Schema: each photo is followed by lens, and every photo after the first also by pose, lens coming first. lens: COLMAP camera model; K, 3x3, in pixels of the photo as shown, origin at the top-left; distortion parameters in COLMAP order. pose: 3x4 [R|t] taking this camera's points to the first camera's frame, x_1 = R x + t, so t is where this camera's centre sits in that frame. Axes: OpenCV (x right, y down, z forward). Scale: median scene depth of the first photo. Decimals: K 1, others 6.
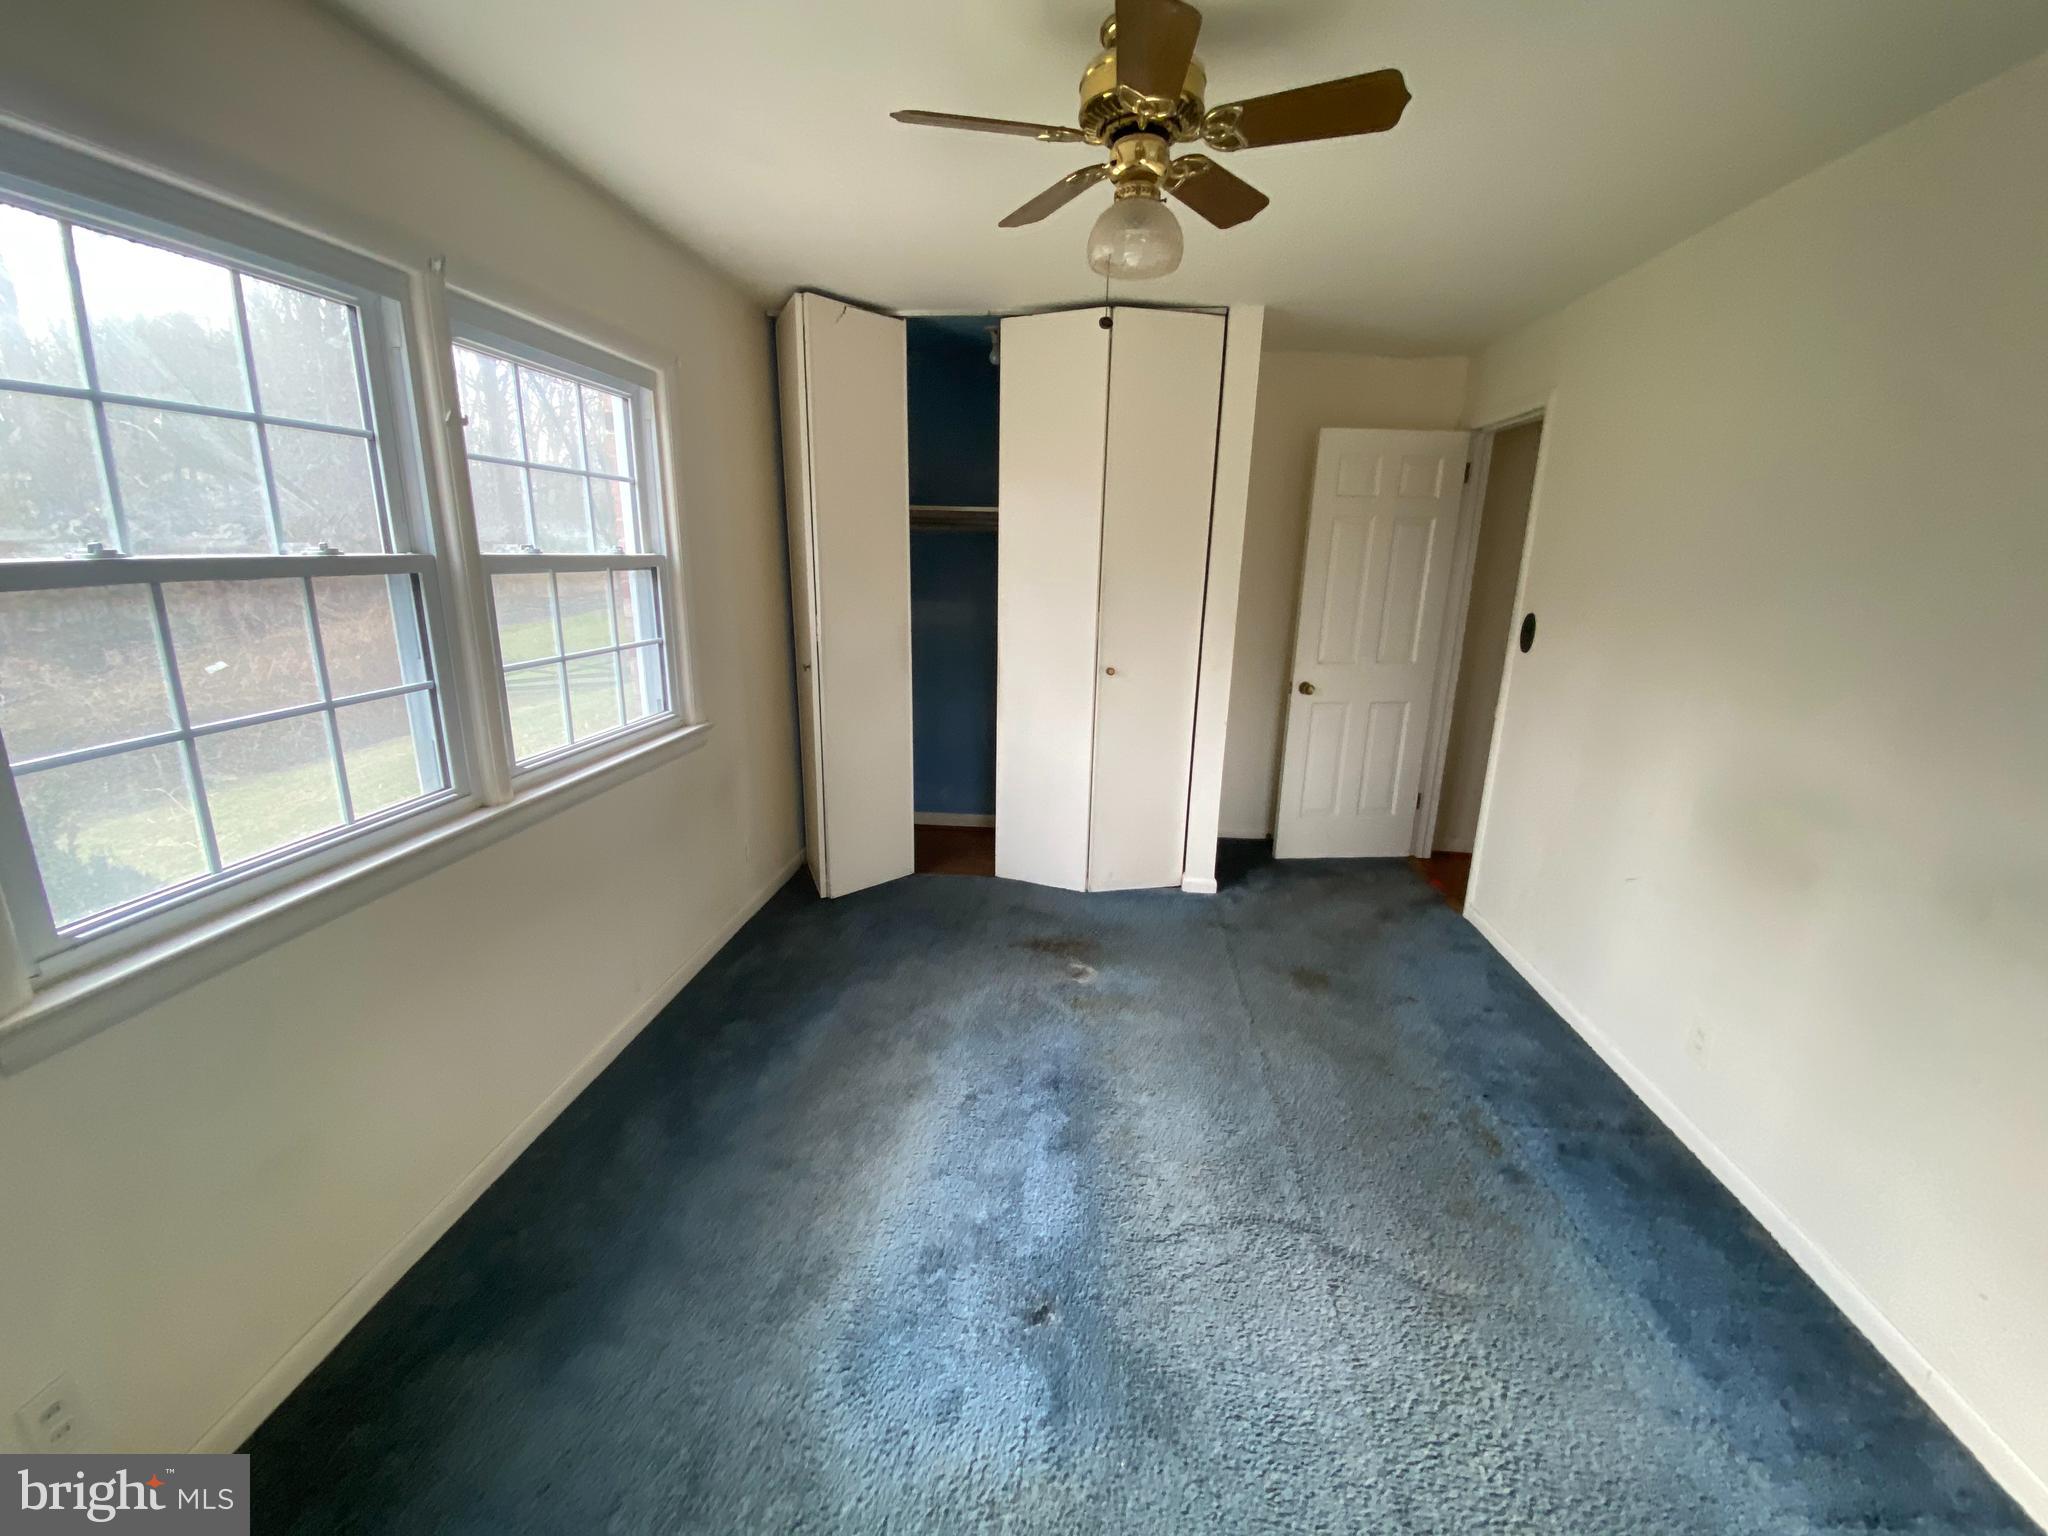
lens RADIAL K [[858.7, 0, 1019.2], [0, 858.7, 770.5], [0, 0, 1]] dist [0.068374, -0.038100]
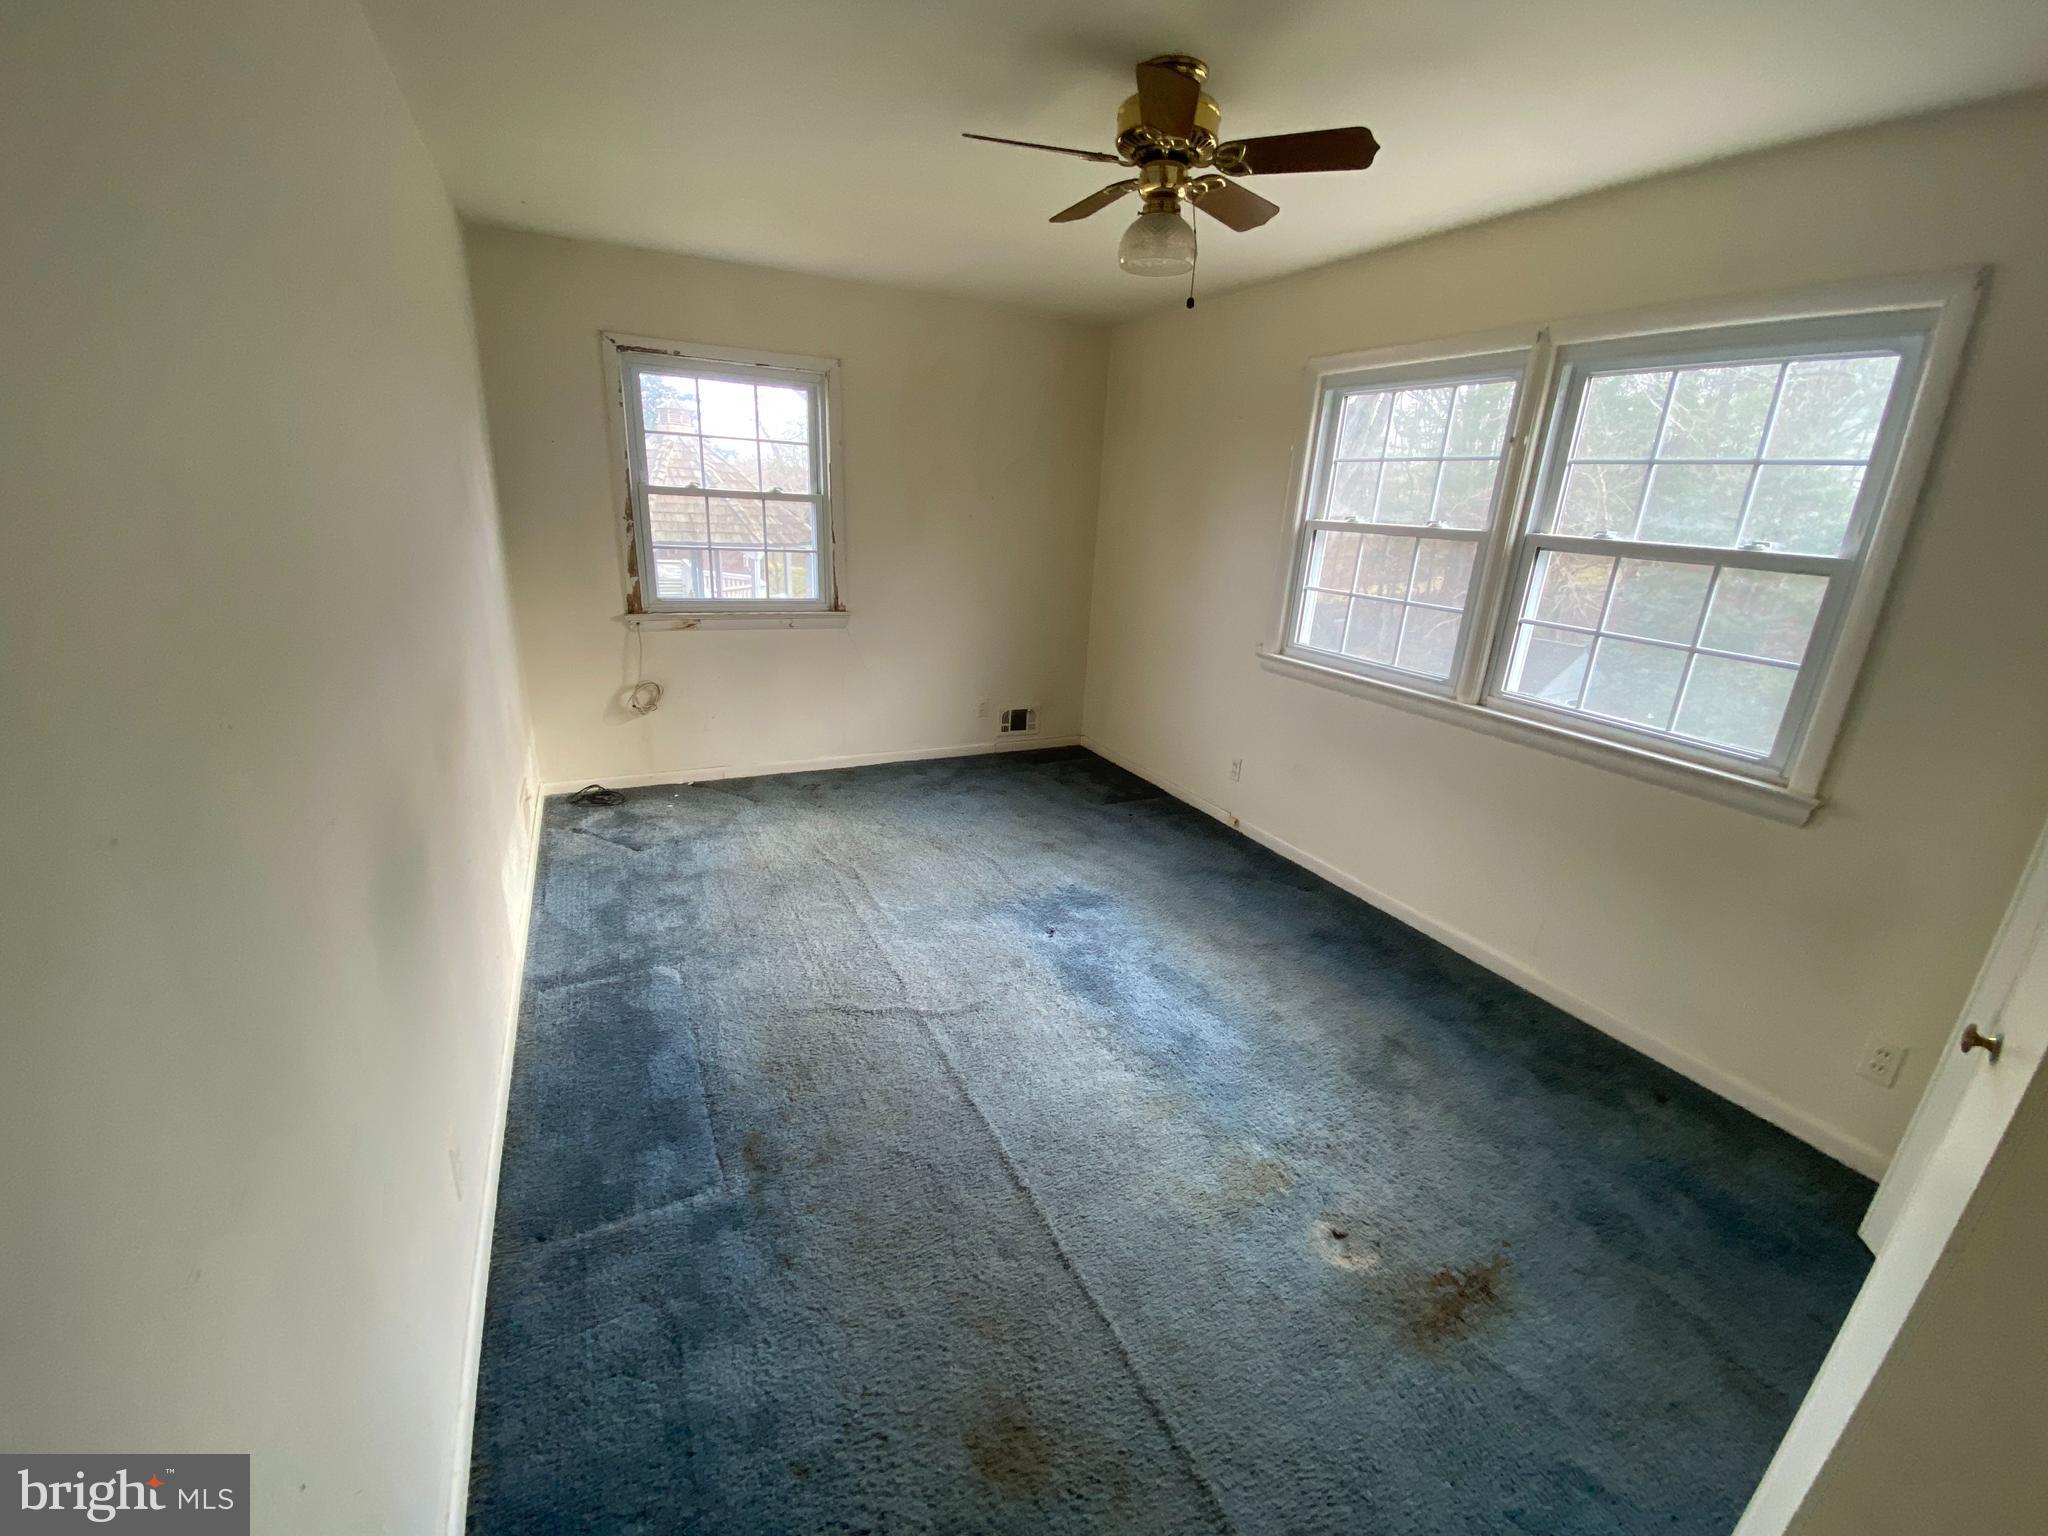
lens RADIAL K [[858.7, 0, 1019.2], [0, 858.7, 770.5], [0, 0, 1]] dist [0.068374, -0.038100]
pose [[-0.856269, 0.107318, -0.505259, 0.787765], [-0.191609, 0.842393, 0.503648, -0.449084], [0.479677, 0.528070, -0.700752, 1.684994]]
